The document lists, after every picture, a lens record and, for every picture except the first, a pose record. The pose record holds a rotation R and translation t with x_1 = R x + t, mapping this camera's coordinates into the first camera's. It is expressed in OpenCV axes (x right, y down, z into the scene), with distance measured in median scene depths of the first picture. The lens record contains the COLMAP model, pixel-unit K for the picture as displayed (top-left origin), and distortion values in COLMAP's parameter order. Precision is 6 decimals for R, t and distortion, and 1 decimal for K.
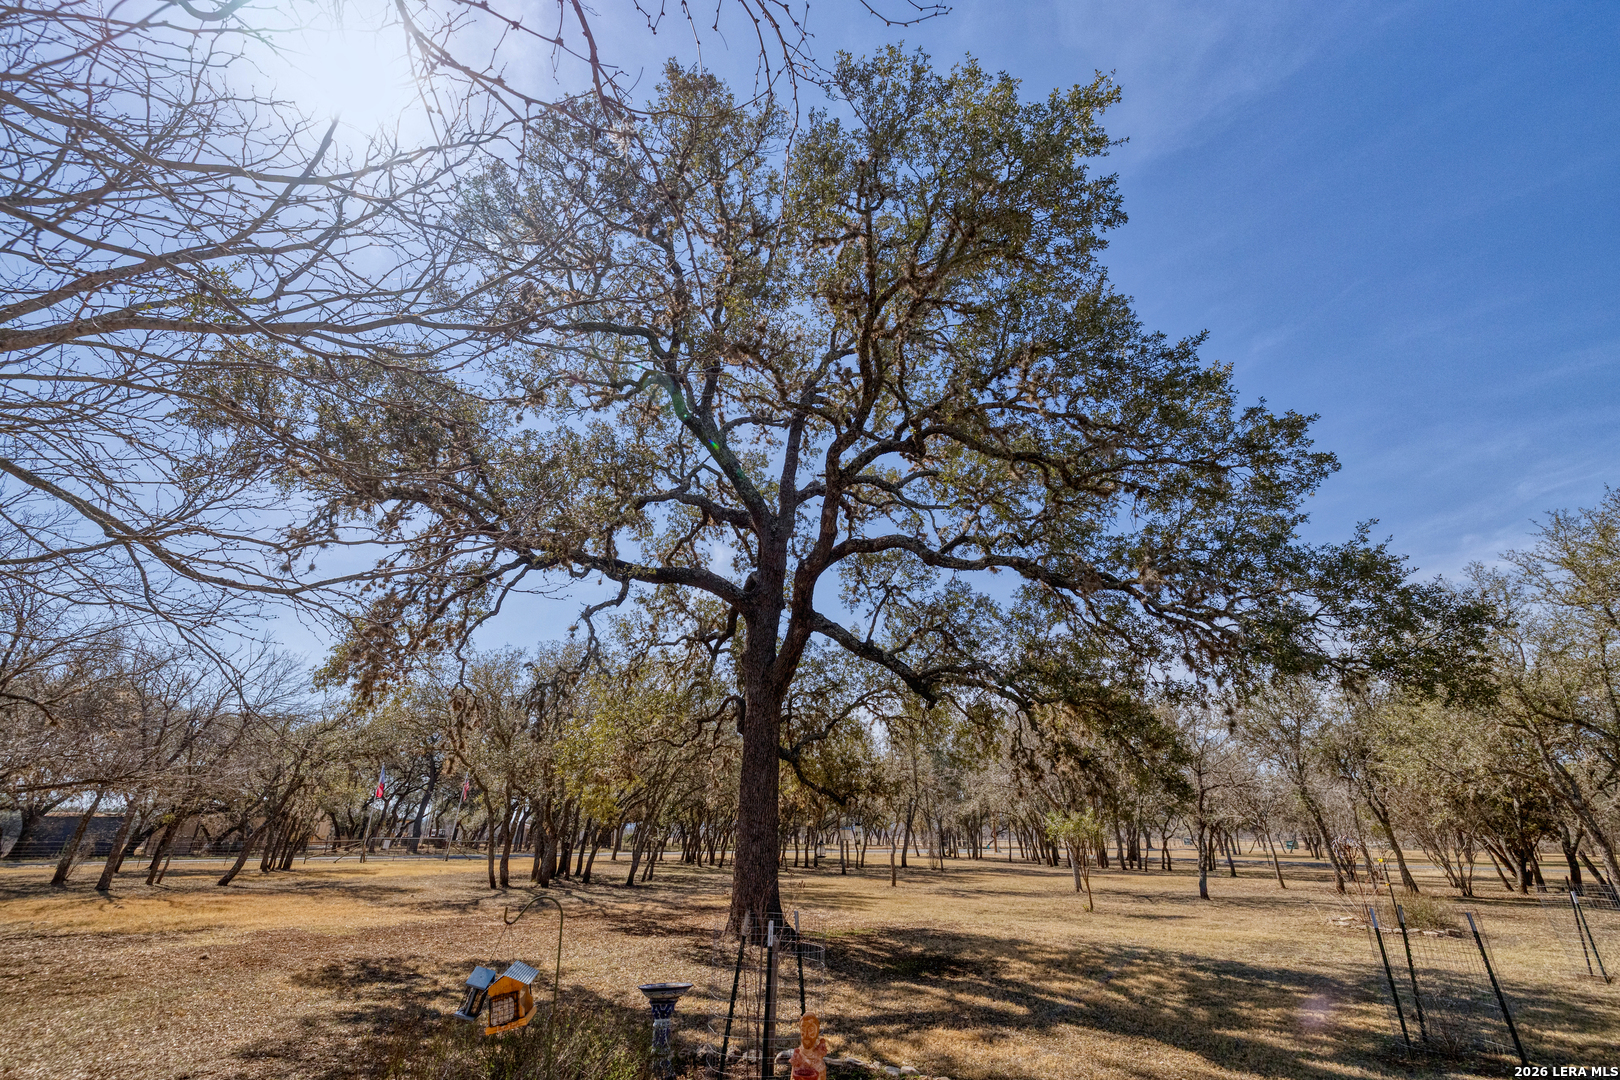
lens RADIAL K [[680.5, 0, 811.6], [0, 680.5, 531.9], [0, 0, 1]] dist [-0.000444, -0.000492]
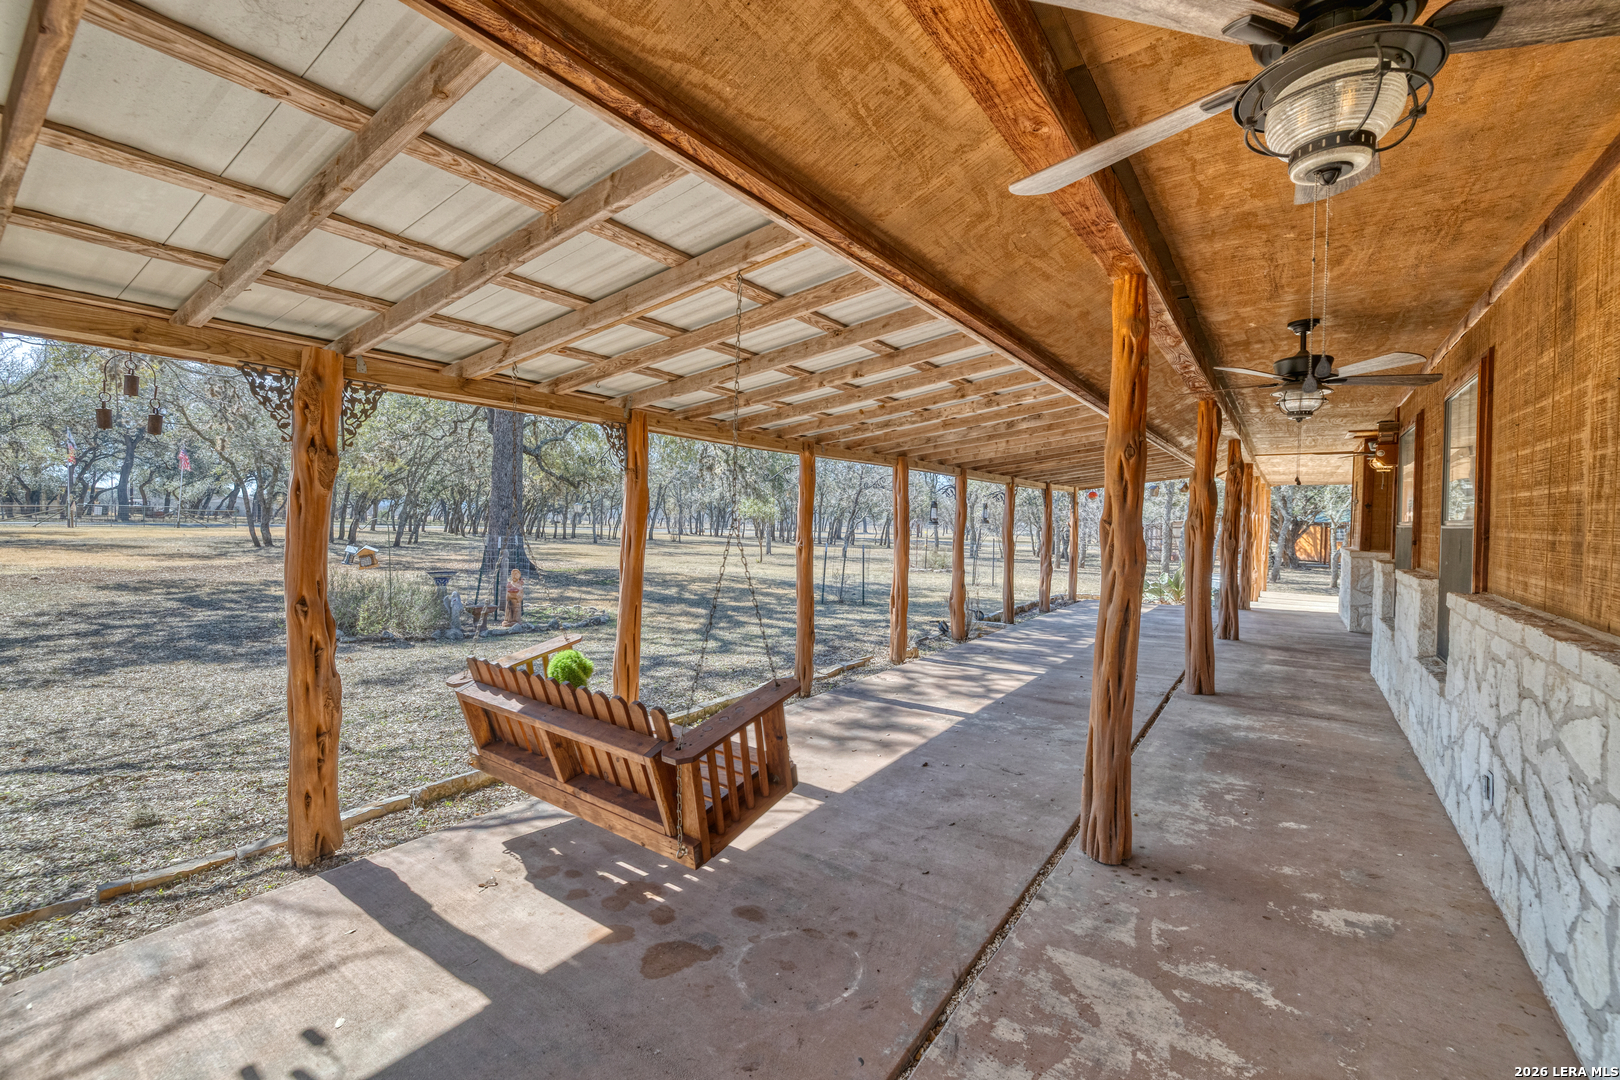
lens RADIAL K [[680.5, 0, 811.6], [0, 680.5, 531.9], [0, 0, 1]] dist [-0.000444, -0.000492]
pose [[0.947468, 0.018040, 0.319343, 0.032487], [-0.151159, 0.905133, 0.397348, -0.072448], [-0.281879, -0.424746, 0.860311, -0.187779]]
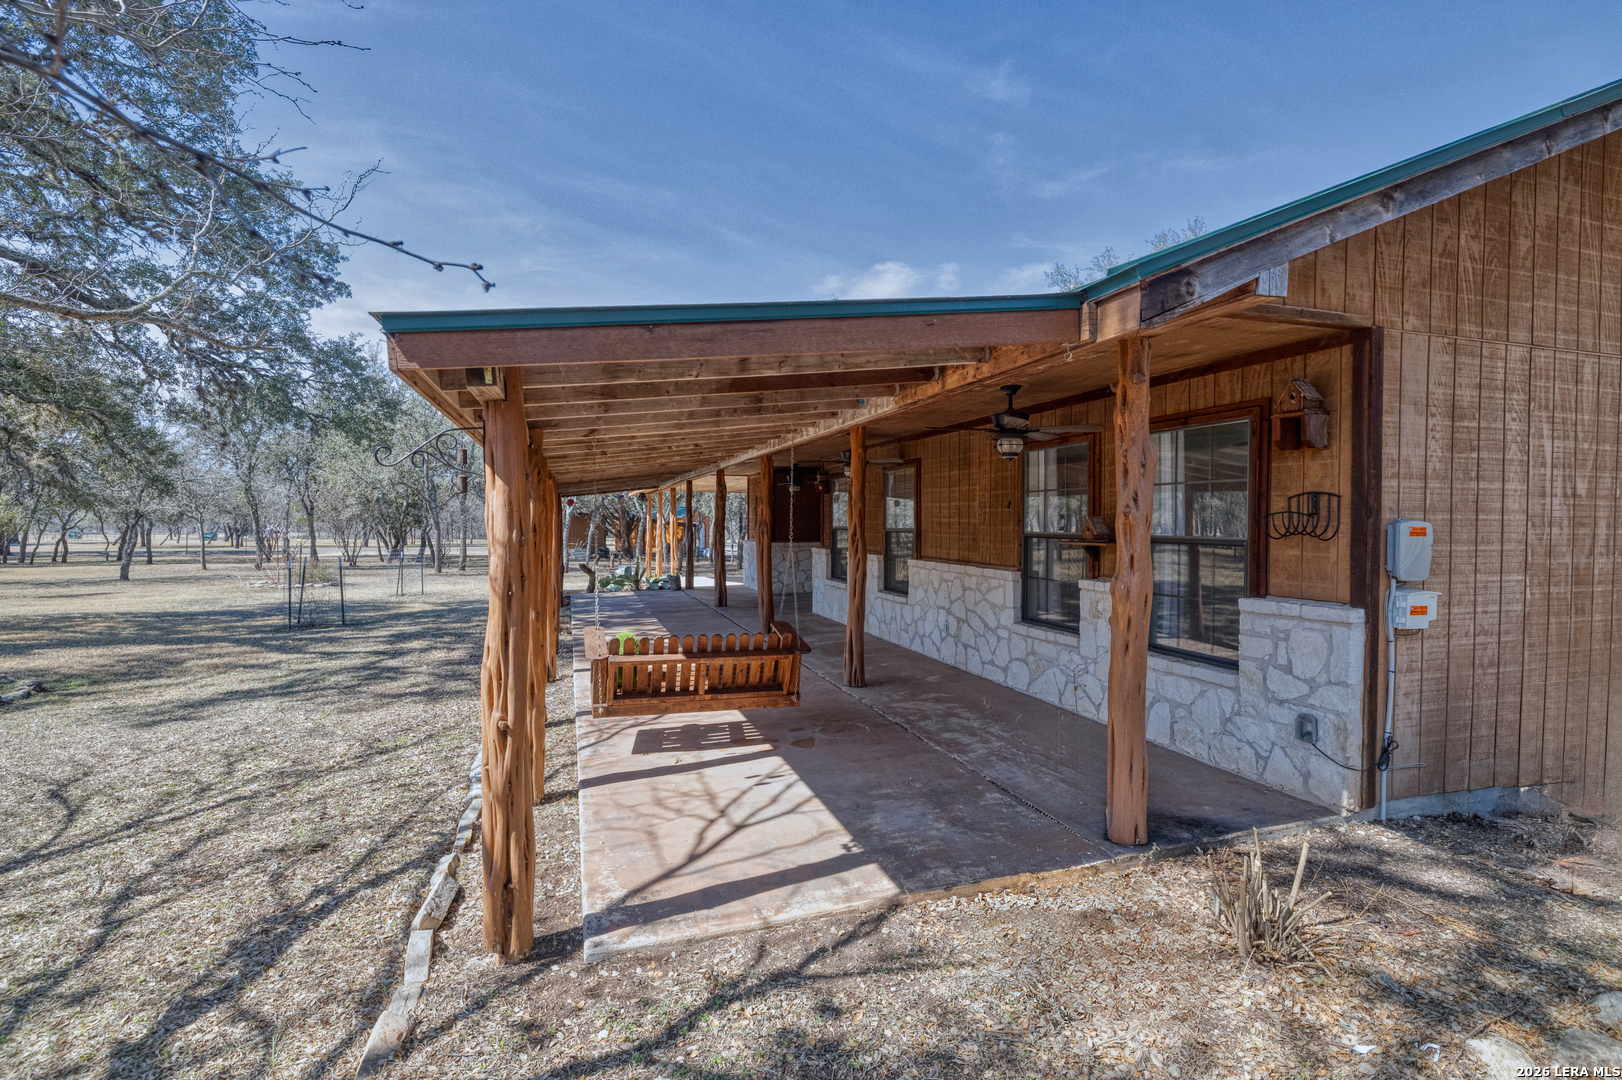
lens RADIAL K [[757.0, 0, 811.0], [0, 757.0, 540.0], [0, 0, 1]] dist [-0.003582, -0.000424]
pose [[0.319234, -0.018639, 0.947493, -0.145186], [-0.382441, 0.912244, 0.146799, -0.070018], [-0.867081, -0.409223, 0.284091, -0.170830]]
